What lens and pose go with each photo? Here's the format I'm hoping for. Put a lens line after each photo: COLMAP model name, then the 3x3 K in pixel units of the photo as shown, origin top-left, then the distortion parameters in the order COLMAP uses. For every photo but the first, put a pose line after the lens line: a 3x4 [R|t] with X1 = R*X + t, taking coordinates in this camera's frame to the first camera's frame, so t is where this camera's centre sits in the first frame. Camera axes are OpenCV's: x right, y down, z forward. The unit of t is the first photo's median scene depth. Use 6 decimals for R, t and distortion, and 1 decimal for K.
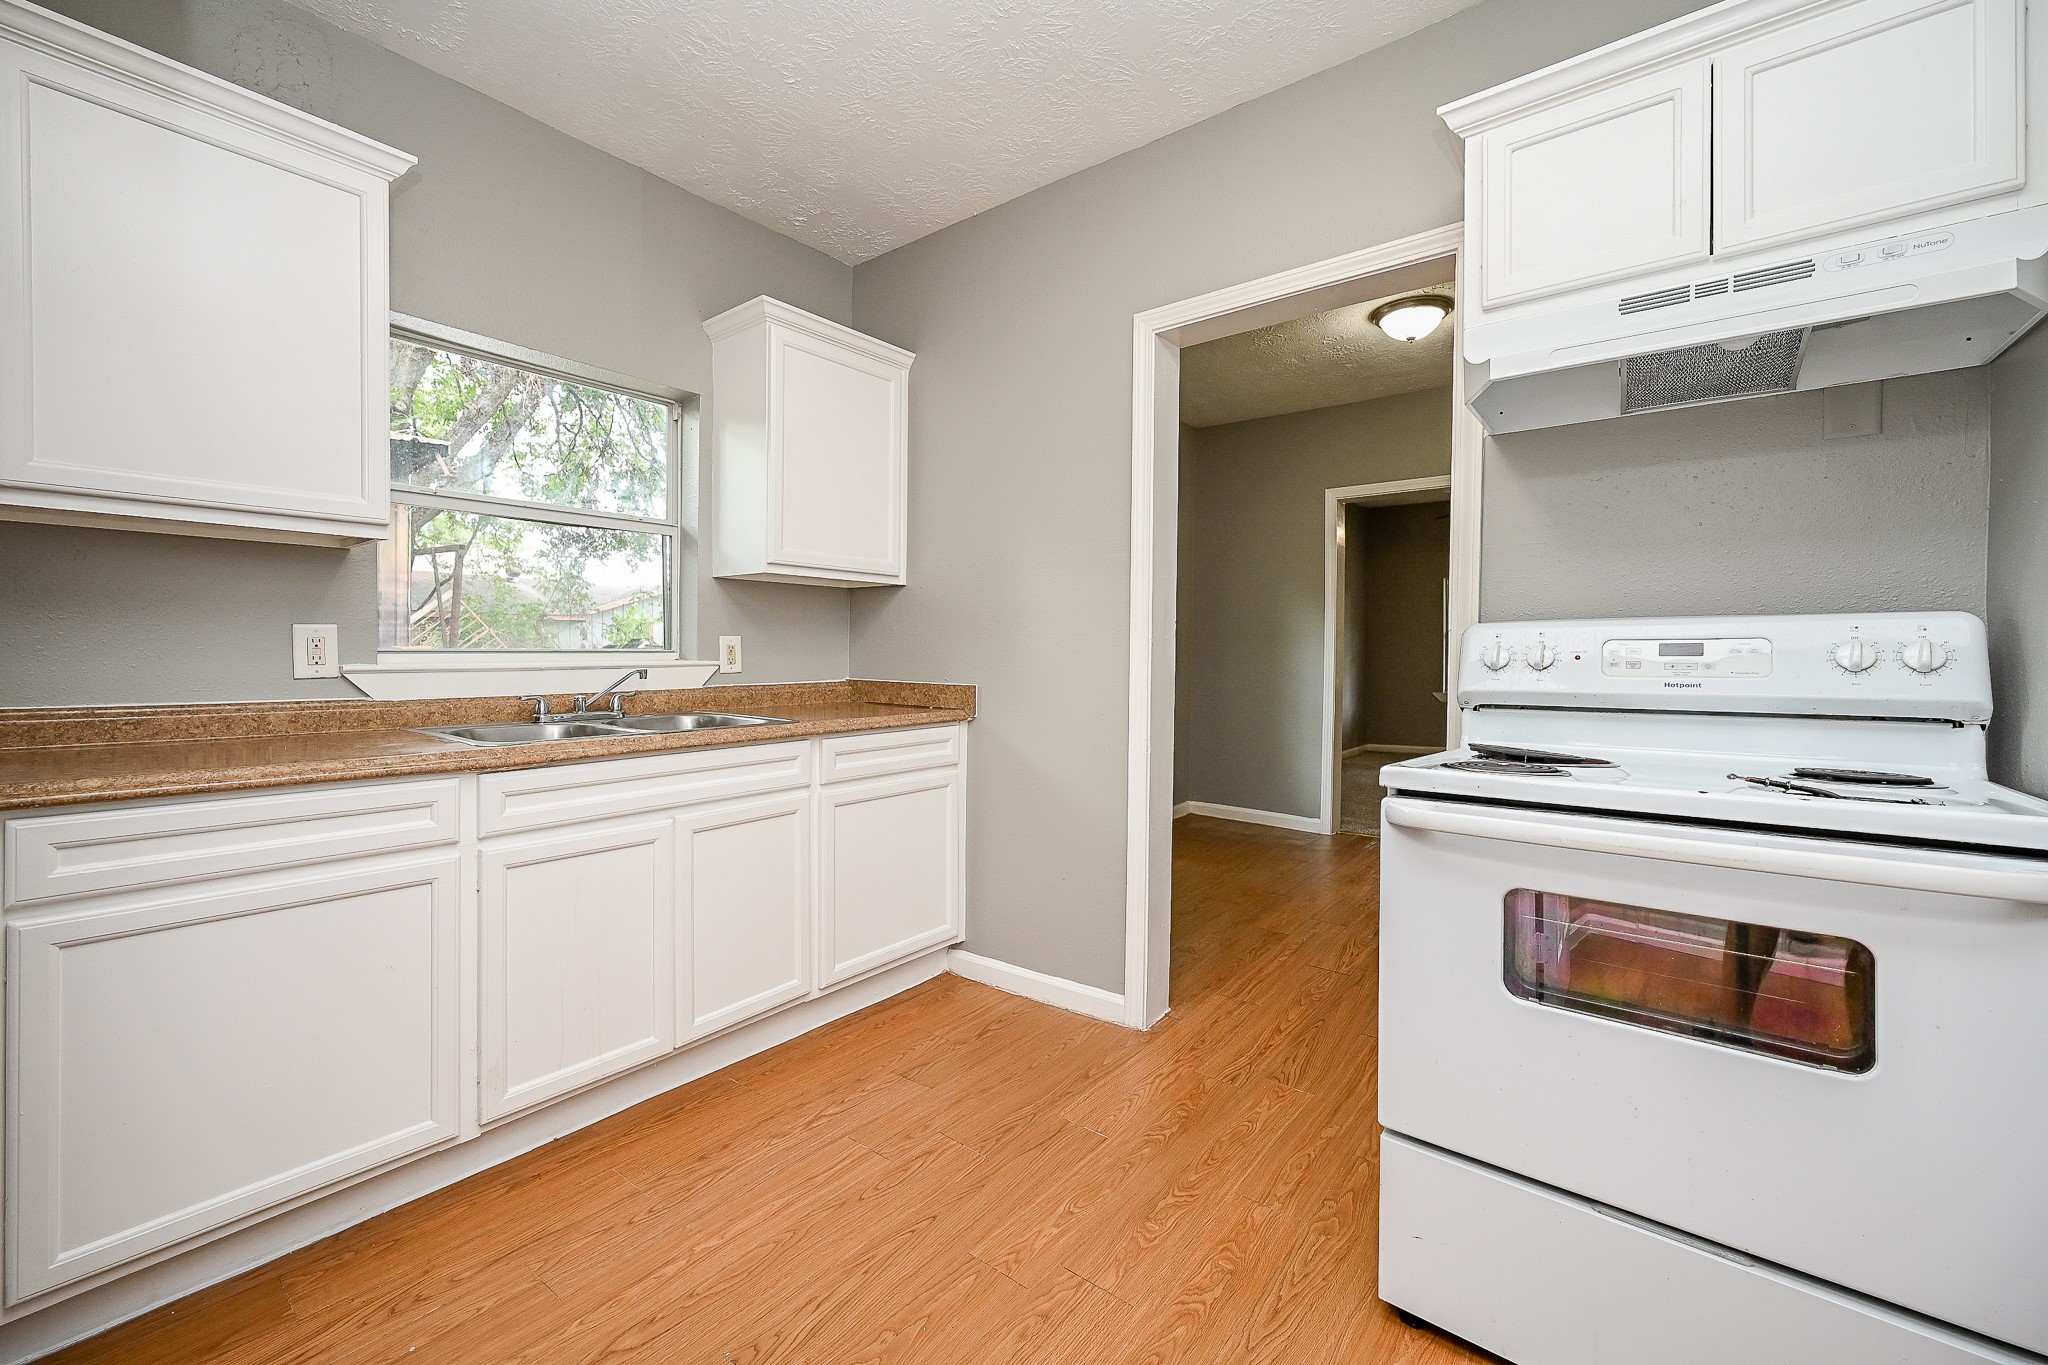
lens RADIAL K [[821.3, 0, 1017.5], [0, 821.3, 666.2], [0, 0, 1]] dist [0.001905, -0.000131]
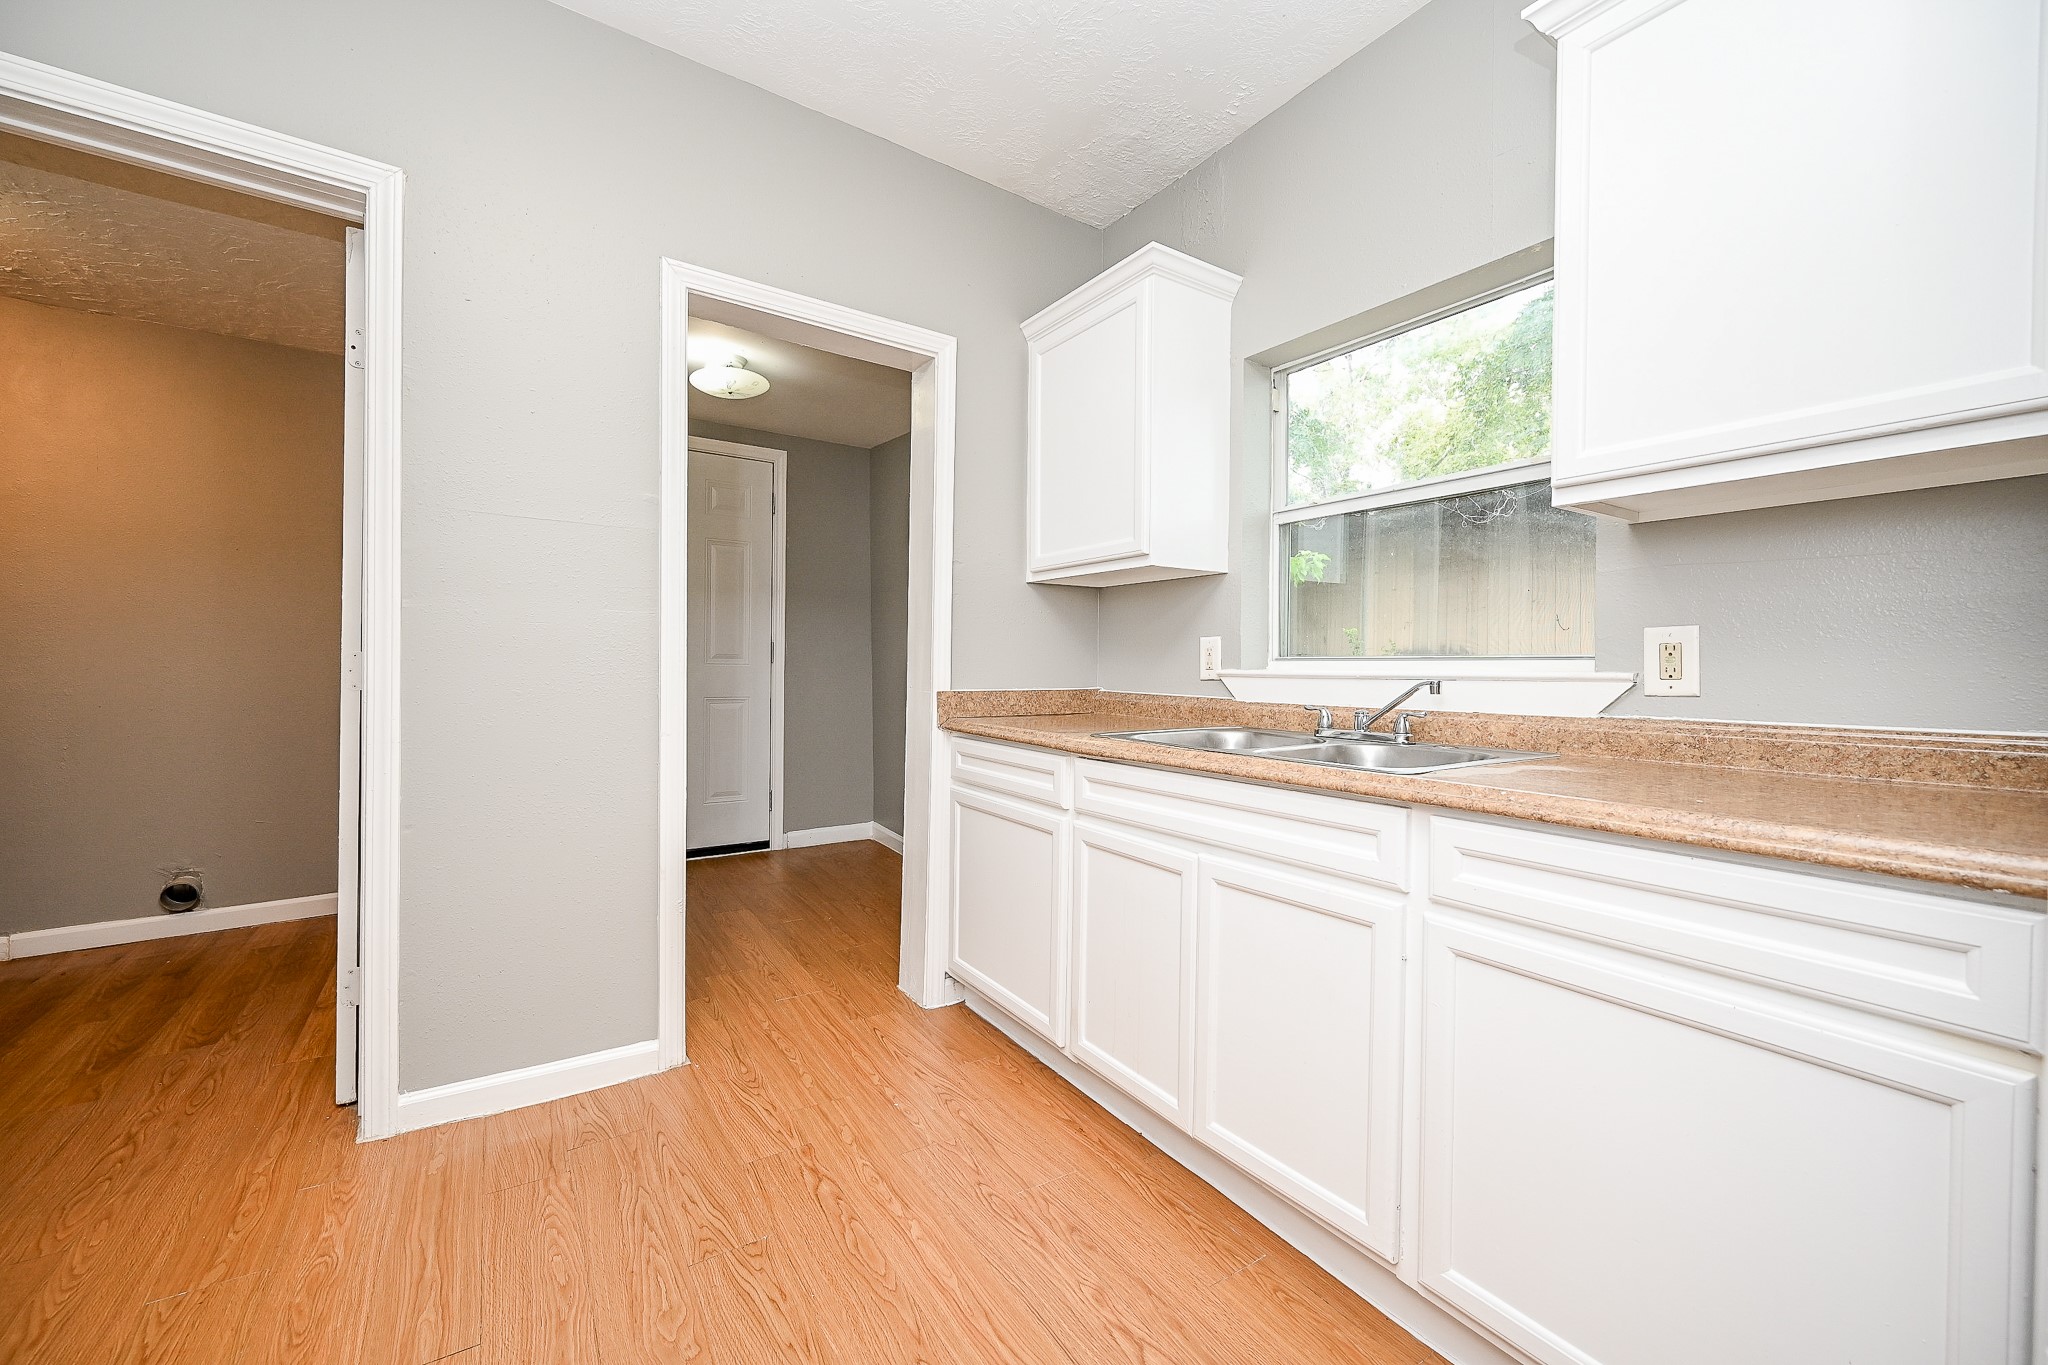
lens RADIAL K [[821.3, 0, 1023.0], [0, 821.3, 679.4], [0, 0, 1]] dist [0.001905, -0.000131]
pose [[-0.323389, 0.005060, -0.946252, 0.389175], [-0.030024, 0.999427, 0.015606, 0.002438], [0.945790, 0.033457, -0.323052, 1.032699]]
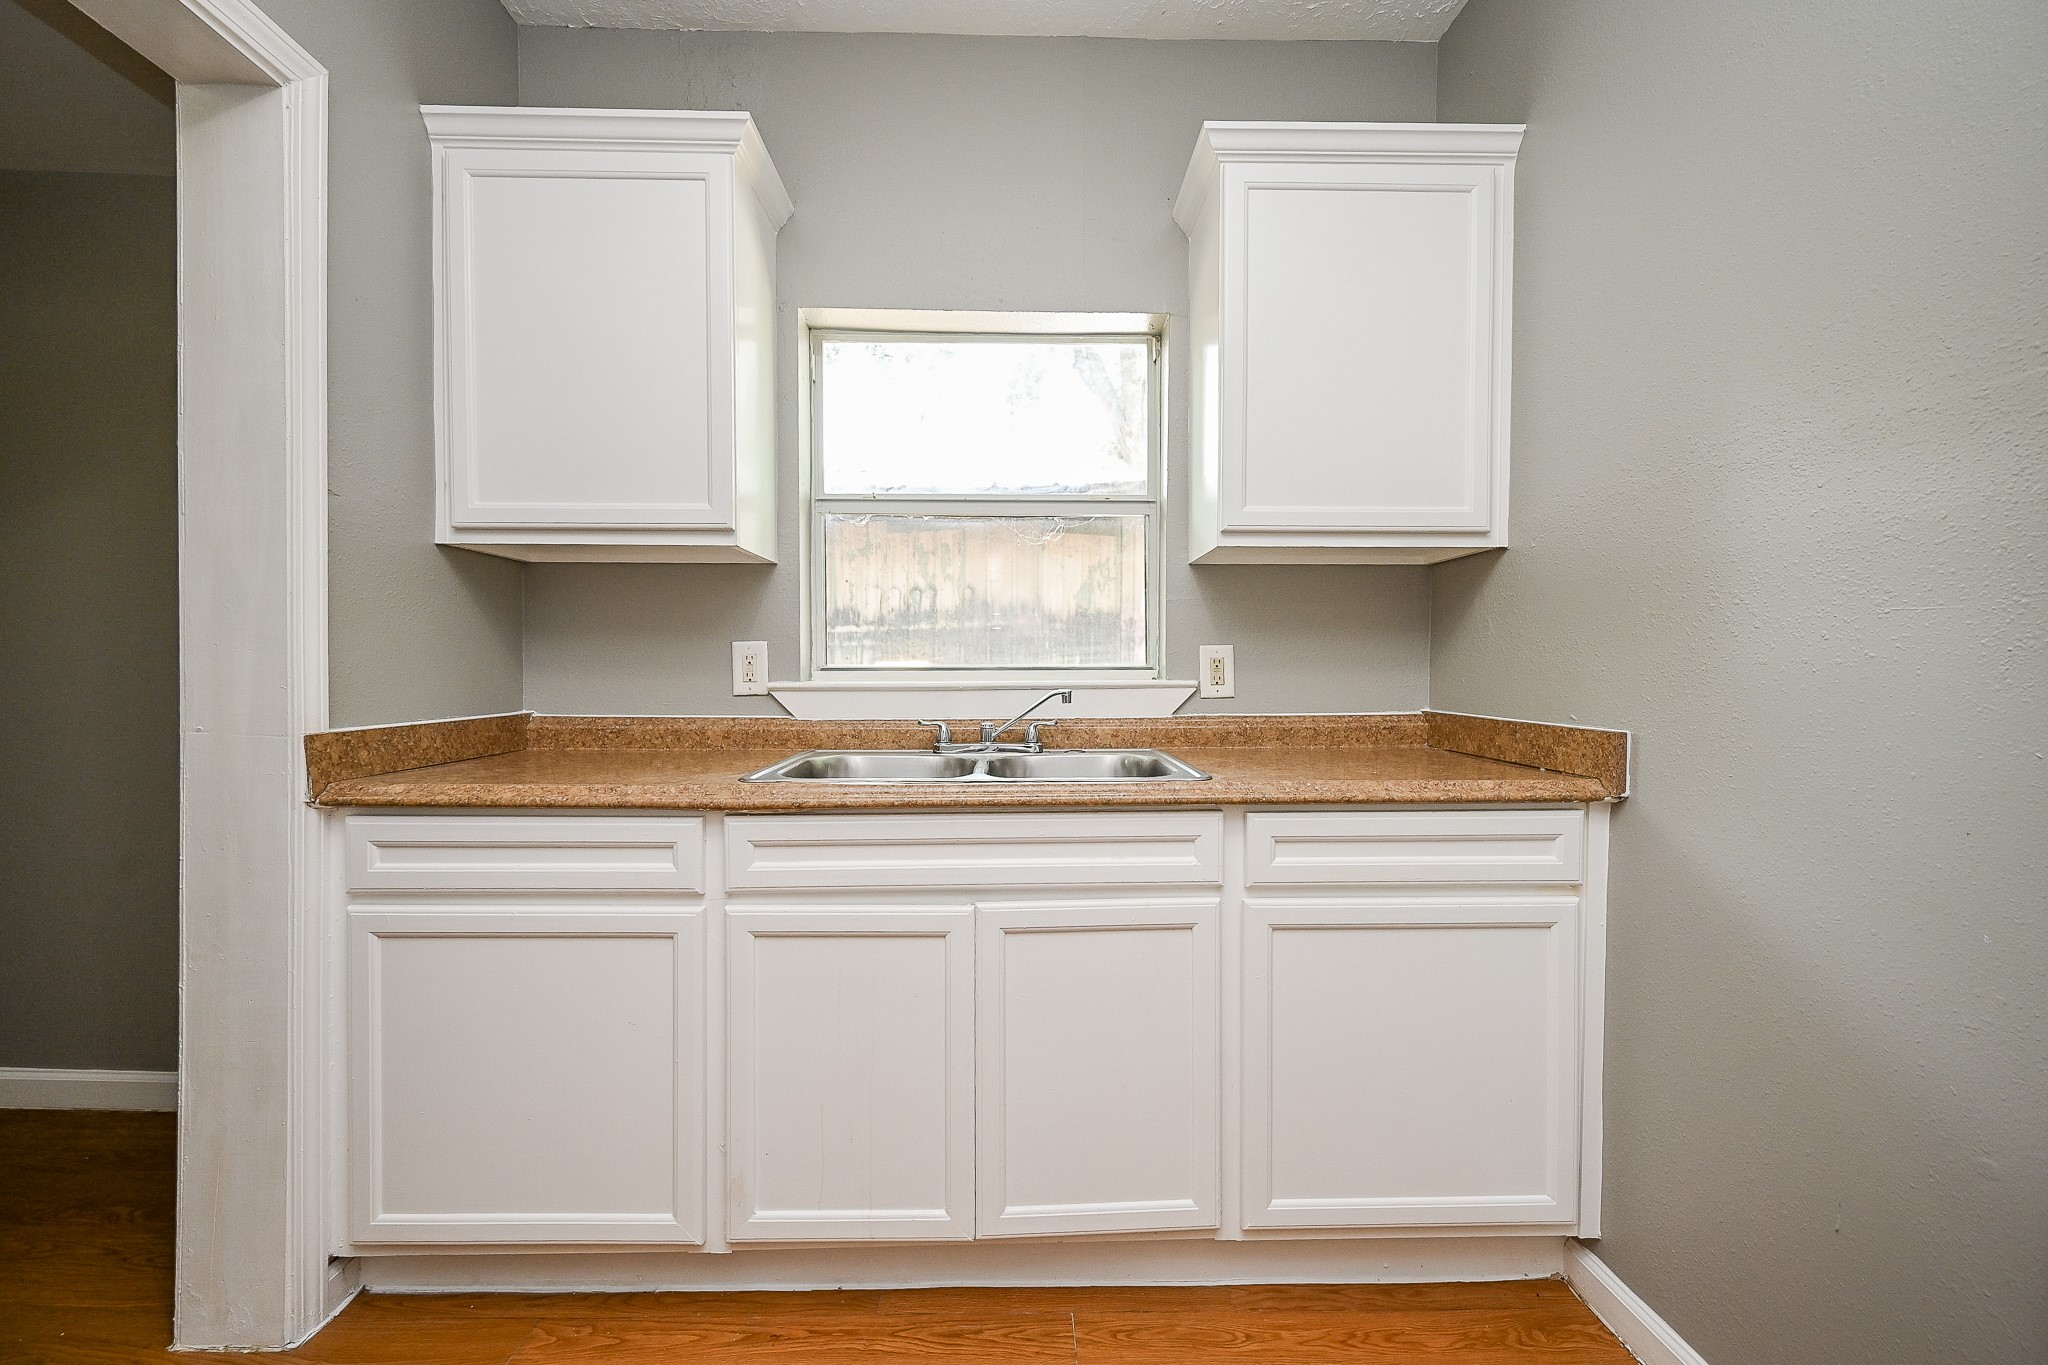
lens RADIAL K [[857.9, 0, 1036.1], [0, 857.9, 686.1], [0, 0, 1]] dist [-0.001798, 0.000044]
pose [[0.639840, 0.008162, -0.768464, 0.157759], [-0.010358, 0.999944, 0.001997, -0.002101], [0.768438, 0.006682, 0.639889, 0.544576]]
